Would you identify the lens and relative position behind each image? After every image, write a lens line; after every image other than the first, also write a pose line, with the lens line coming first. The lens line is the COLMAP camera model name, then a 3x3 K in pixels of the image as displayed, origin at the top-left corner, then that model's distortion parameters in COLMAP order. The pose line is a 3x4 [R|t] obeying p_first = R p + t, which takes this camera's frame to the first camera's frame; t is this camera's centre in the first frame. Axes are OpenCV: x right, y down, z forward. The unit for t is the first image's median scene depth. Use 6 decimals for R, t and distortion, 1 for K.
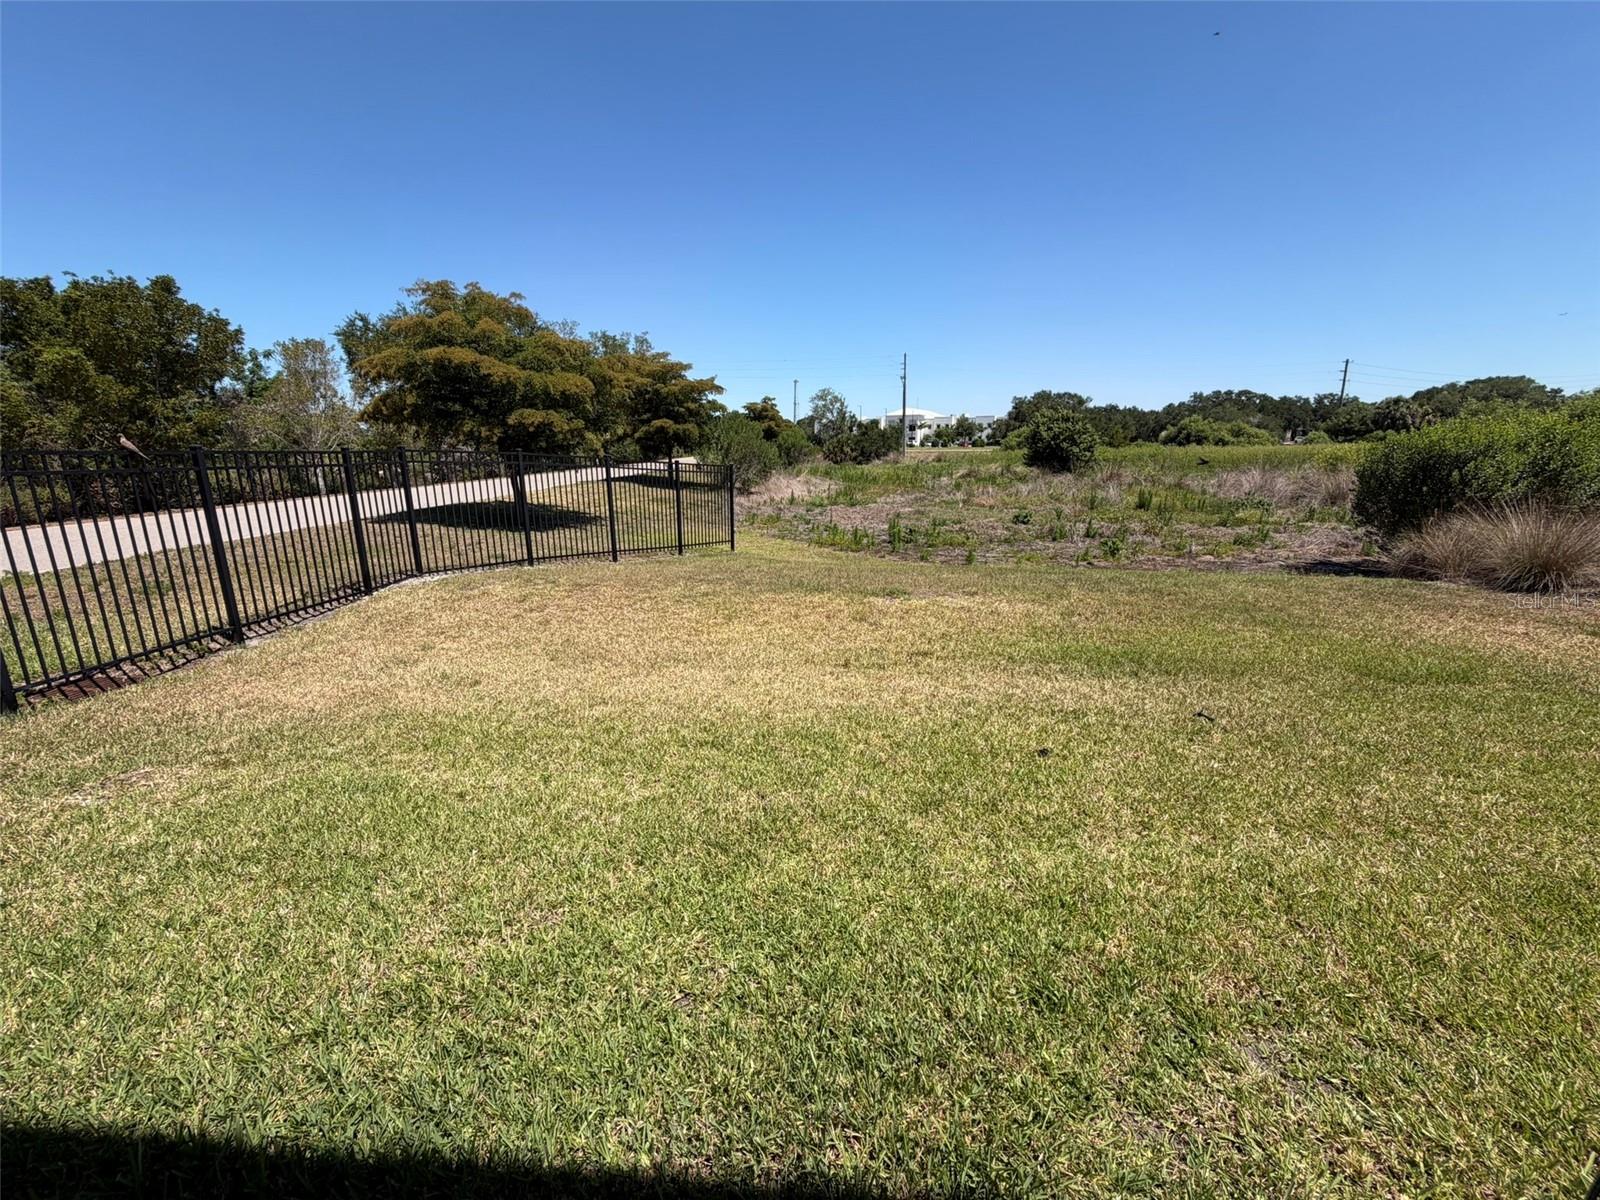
lens RADIAL K [[637.6, 0, 795.0], [0, 637.6, 598.2], [0, 0, 1]] dist [-0.000165, 0.000366]
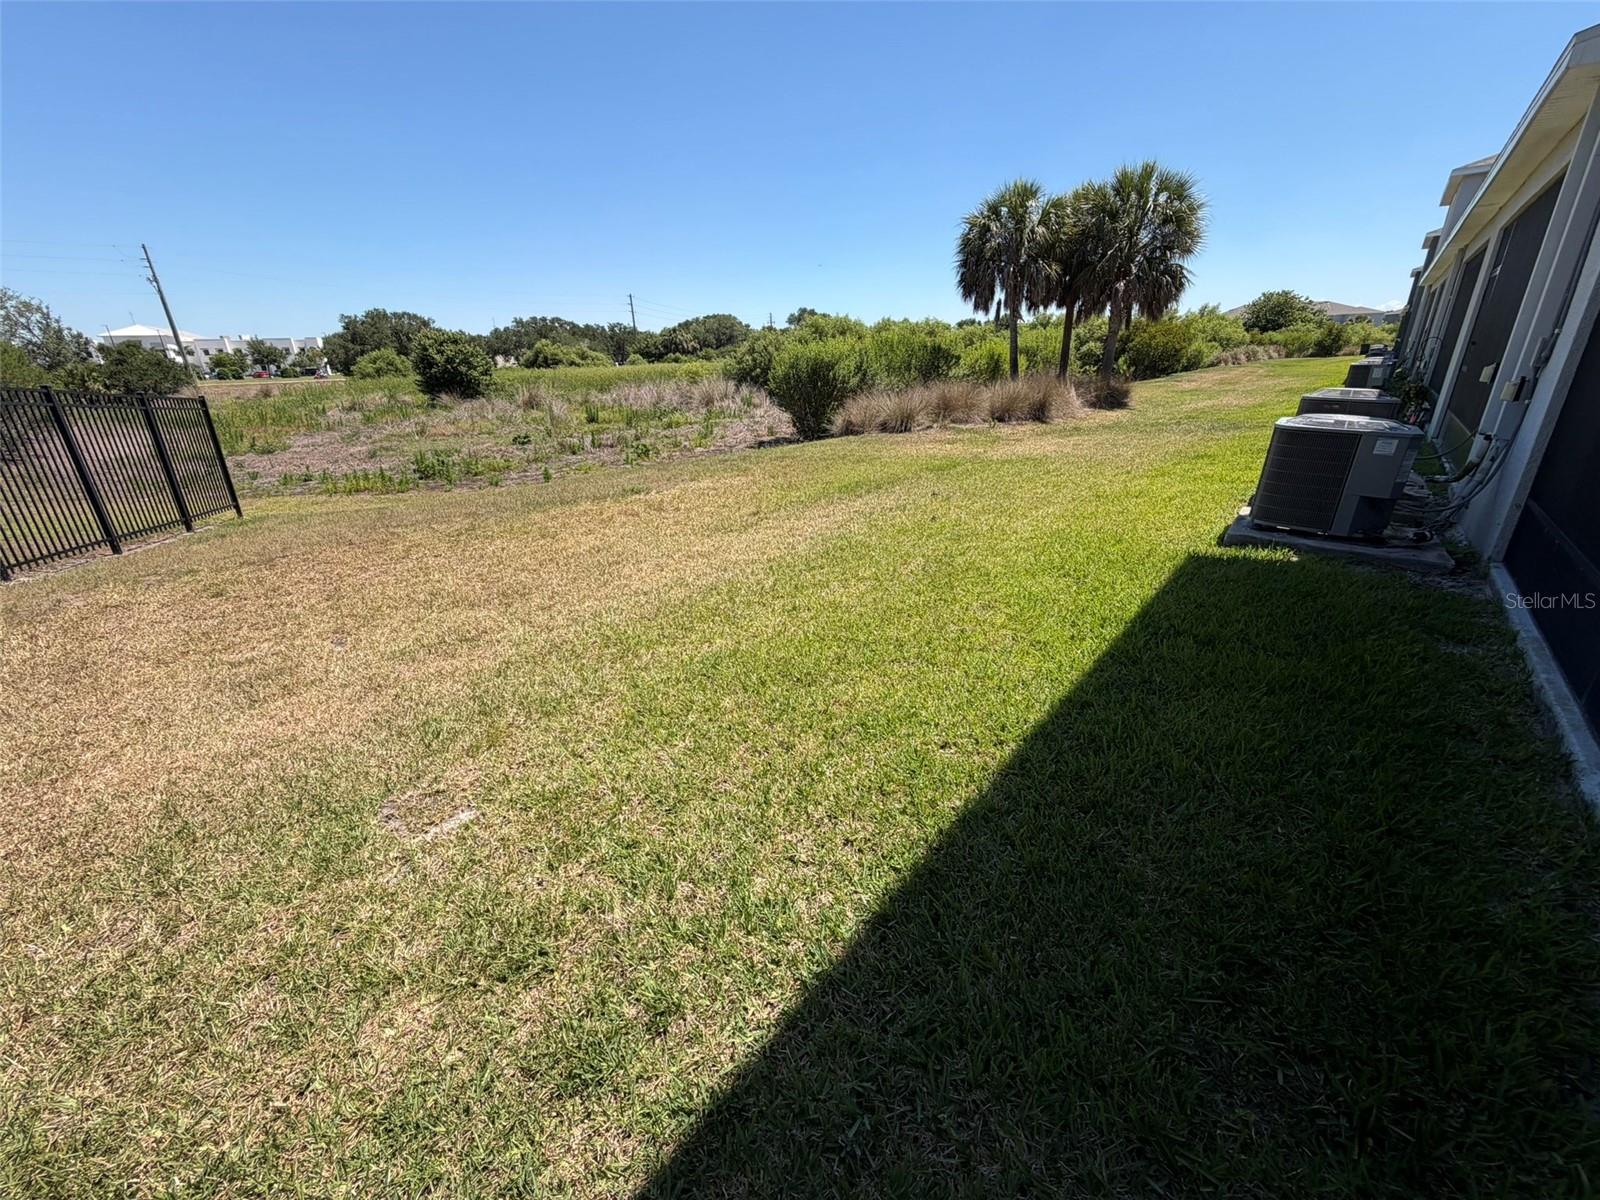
lens RADIAL K [[632.8, 0, 800.0], [0, 632.8, 600.0], [0, 0, 1]] dist [-0.002103, -0.000069]
pose [[0.577404, -0.299521, 0.759534, -0.282744], [0.214130, 0.953269, 0.213137, -0.000886], [-0.787879, 0.039573, 0.614558, 0.047925]]
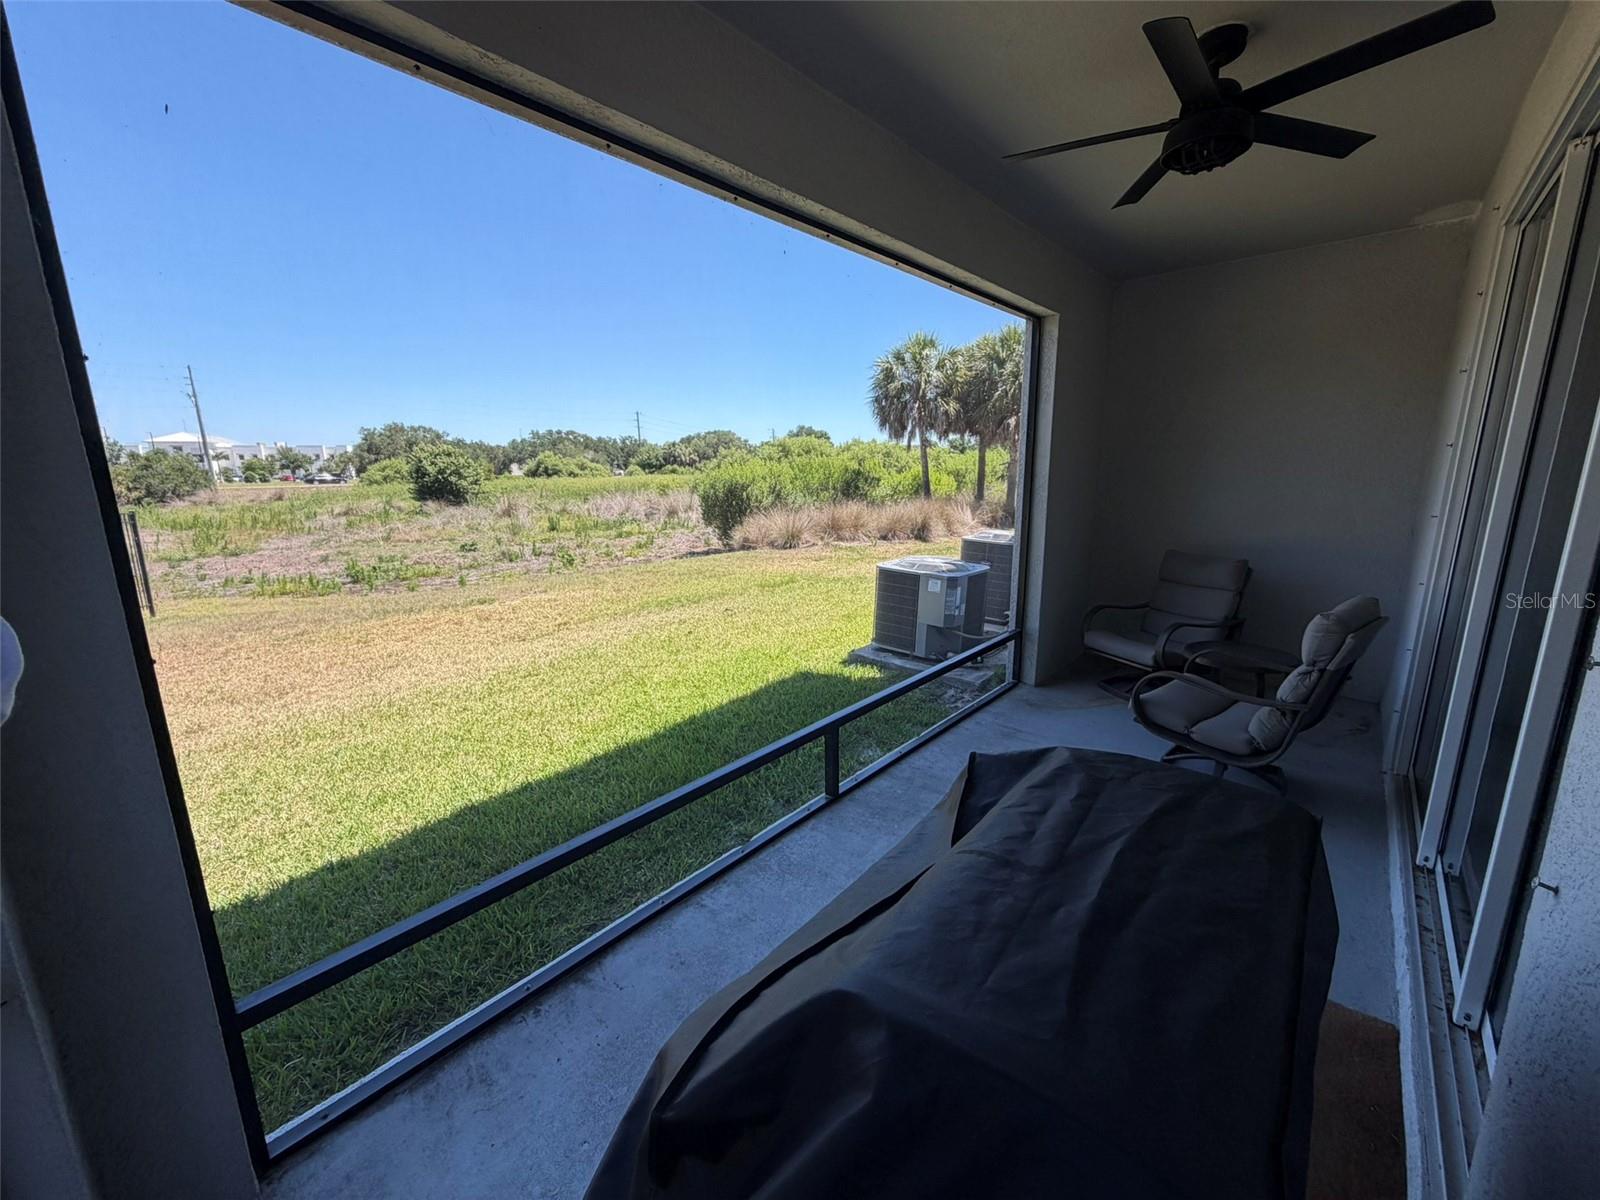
lens RADIAL K [[632.8, 0, 800.0], [0, 632.8, 600.0], [0, 0, 1]] dist [-0.002103, -0.000069]
pose [[0.589581, -0.164868, 0.790704, -0.224897], [0.199102, 0.978403, 0.055547, 0.021070], [-0.782785, 0.124681, 0.609674, -0.120956]]
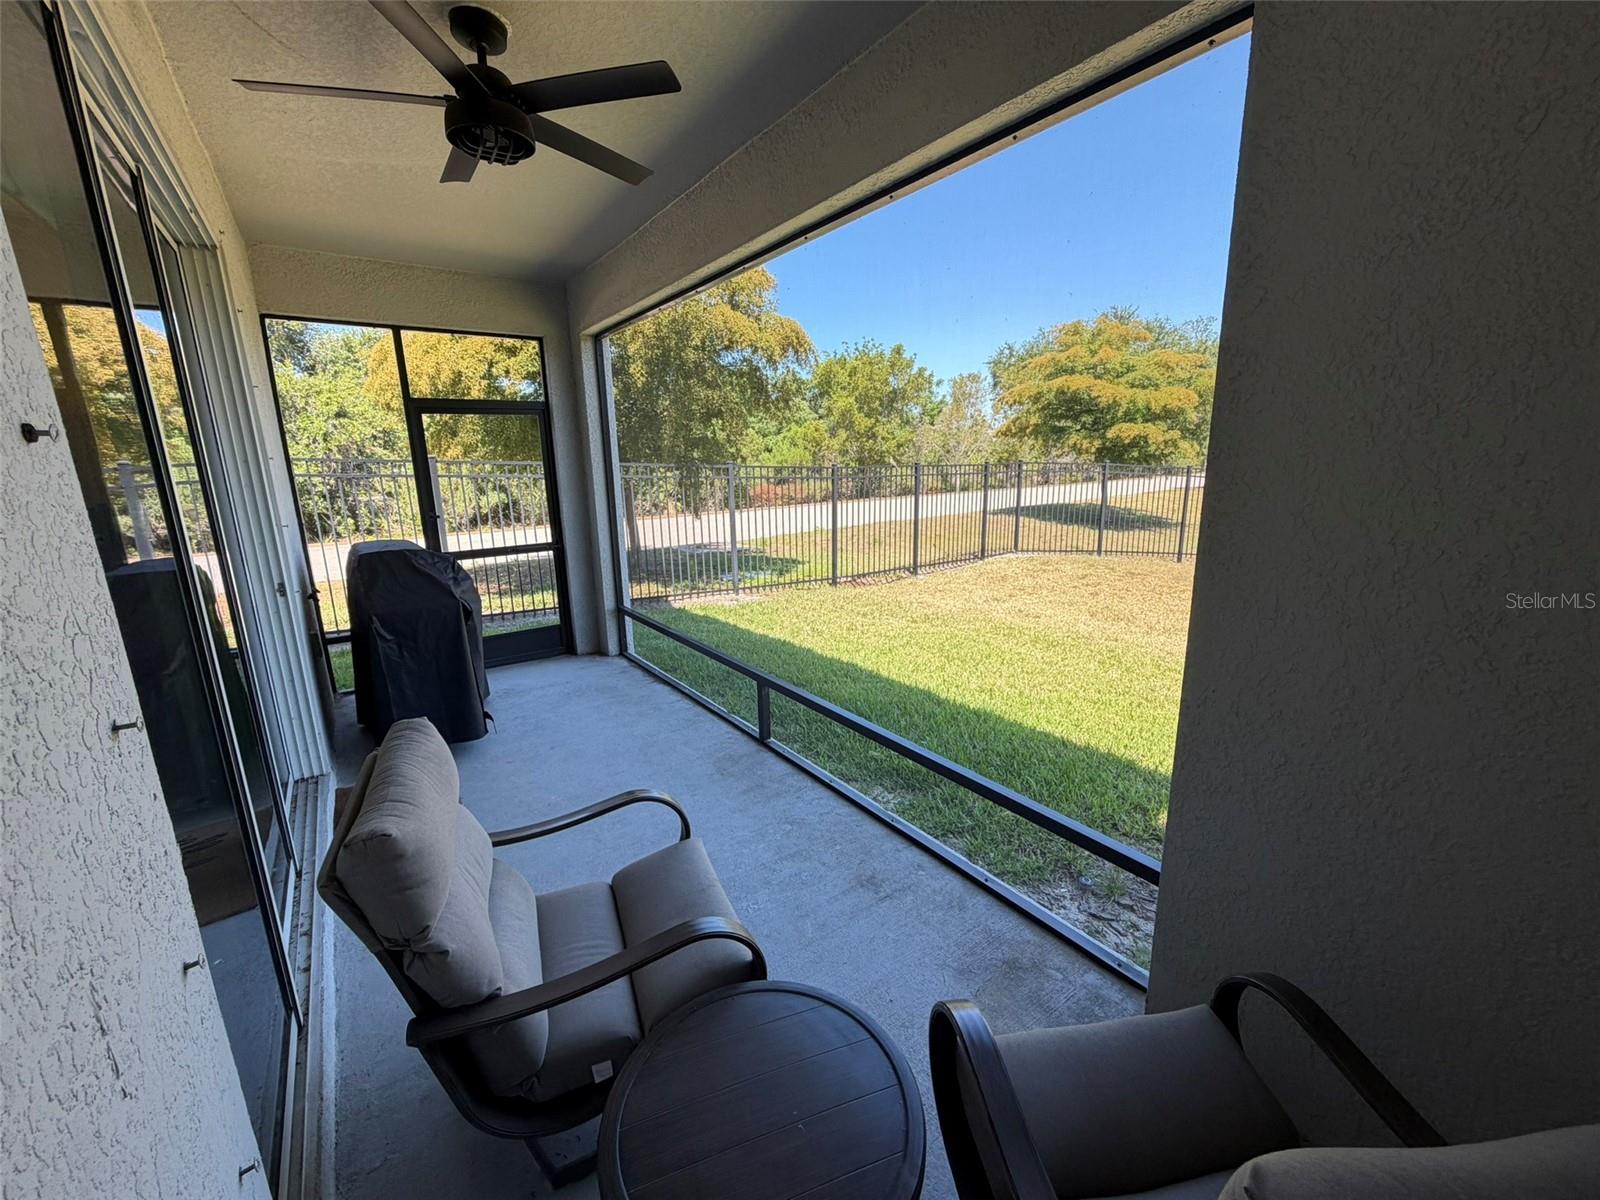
lens RADIAL K [[637.6, 0, 795.0], [0, 637.6, 598.2], [0, 0, 1]] dist [-0.000165, 0.000366]
pose [[0.645525, 0.161444, -0.746480, 0.086070], [-0.164690, 0.983833, 0.070360, 0.024462], [0.745771, 0.077518, 0.661677, -0.150046]]
